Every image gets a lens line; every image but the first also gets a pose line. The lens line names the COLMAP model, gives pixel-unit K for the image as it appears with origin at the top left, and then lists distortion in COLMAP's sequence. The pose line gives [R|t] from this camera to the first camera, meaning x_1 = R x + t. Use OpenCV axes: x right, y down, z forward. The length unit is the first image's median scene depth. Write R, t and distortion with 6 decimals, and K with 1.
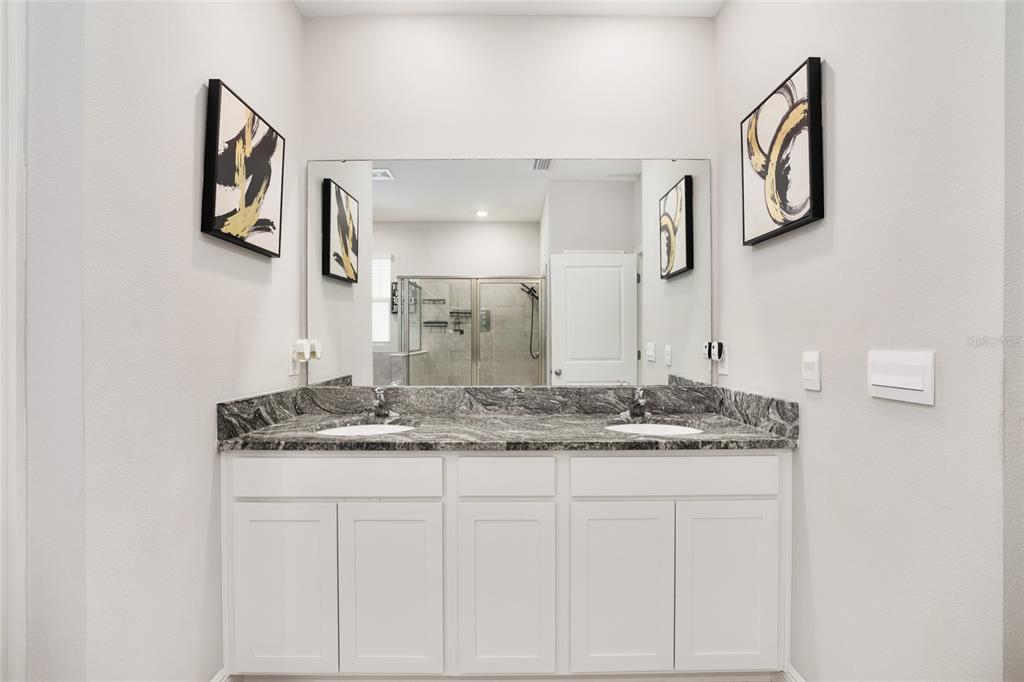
lens RADIAL K [[417.5, 0, 514.0], [0, 417.5, 343.2], [0, 0, 1]] dist [-0.031672, 0.008266]
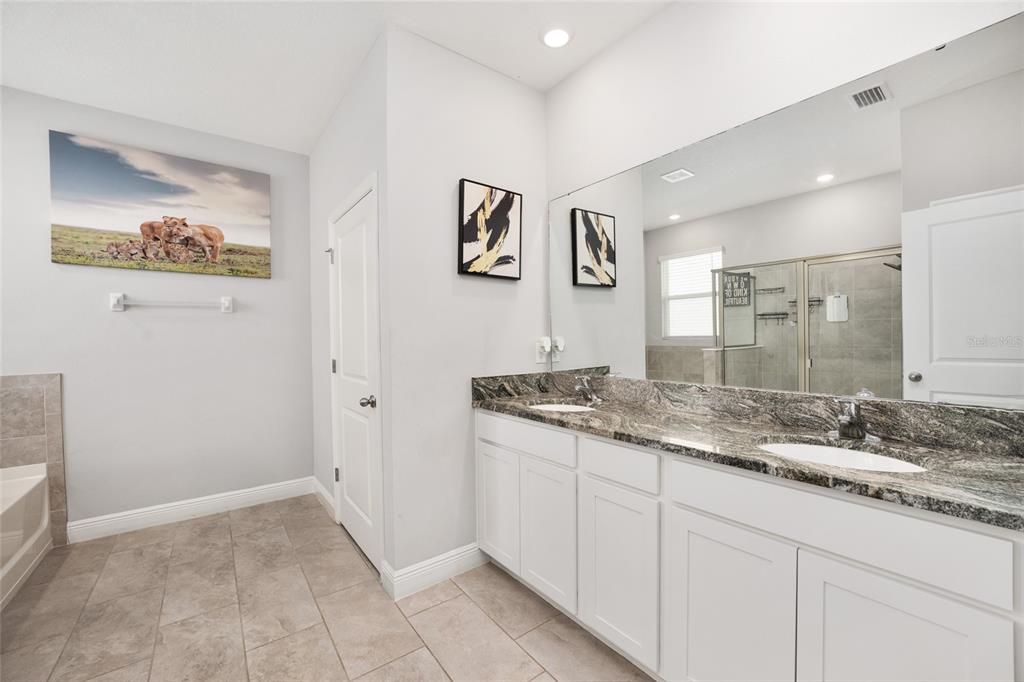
lens RADIAL K [[404.3, 0, 514.7], [0, 404.3, 344.4], [0, 0, 1]] dist [-0.029842, 0.005183]
pose [[0.615499, 0.005215, -0.788120, 0.531101], [0.008536, 0.999875, 0.013283, -0.003411], [0.788091, -0.014903, 0.615378, 0.130372]]
